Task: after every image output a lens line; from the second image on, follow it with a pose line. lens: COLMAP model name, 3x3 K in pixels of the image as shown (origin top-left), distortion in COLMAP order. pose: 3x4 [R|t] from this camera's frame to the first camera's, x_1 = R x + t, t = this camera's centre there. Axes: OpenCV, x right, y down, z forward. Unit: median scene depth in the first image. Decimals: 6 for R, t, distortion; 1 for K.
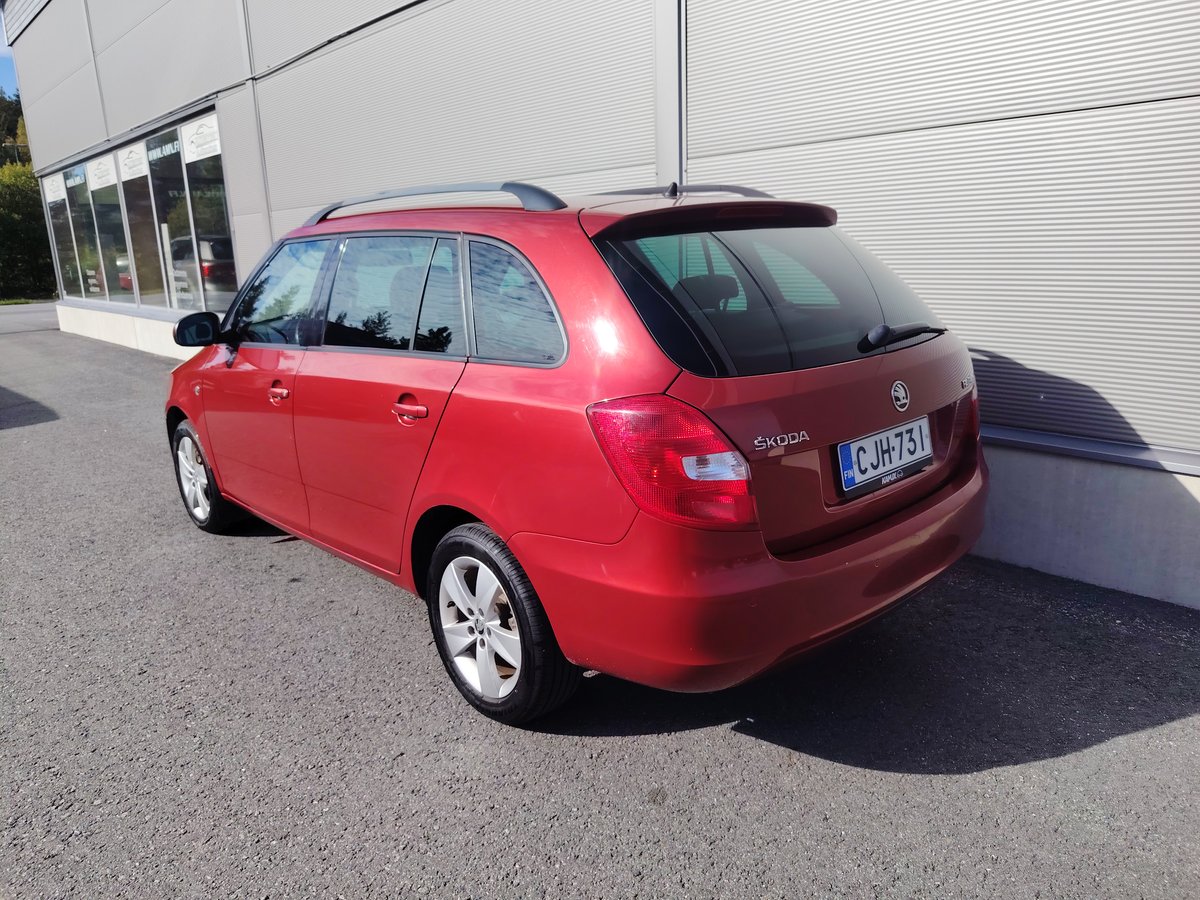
lens RADIAL K [[810.3, 0, 595.5], [0, 810.3, 423.7], [0, 0, 1]] dist [0.011220, -0.020084]
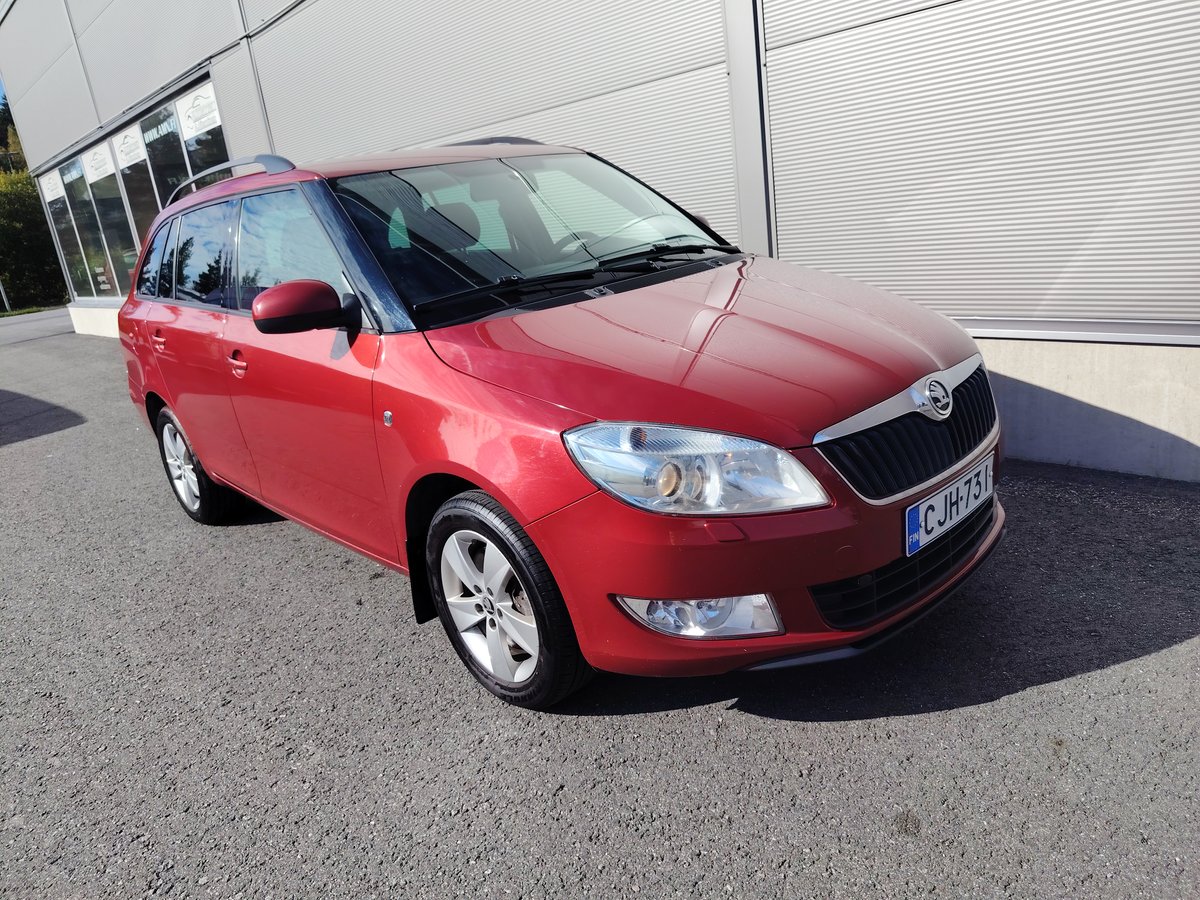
lens RADIAL K [[836.2, 0, 597.8], [0, 836.2, 416.0], [0, 0, 1]] dist [0.041665, -0.056203]
pose [[0.994973, -0.092108, -0.039305, -0.080640], [0.093759, 0.994688, 0.042473, 0.004783], [0.035184, -0.045945, 0.998324, 0.108197]]
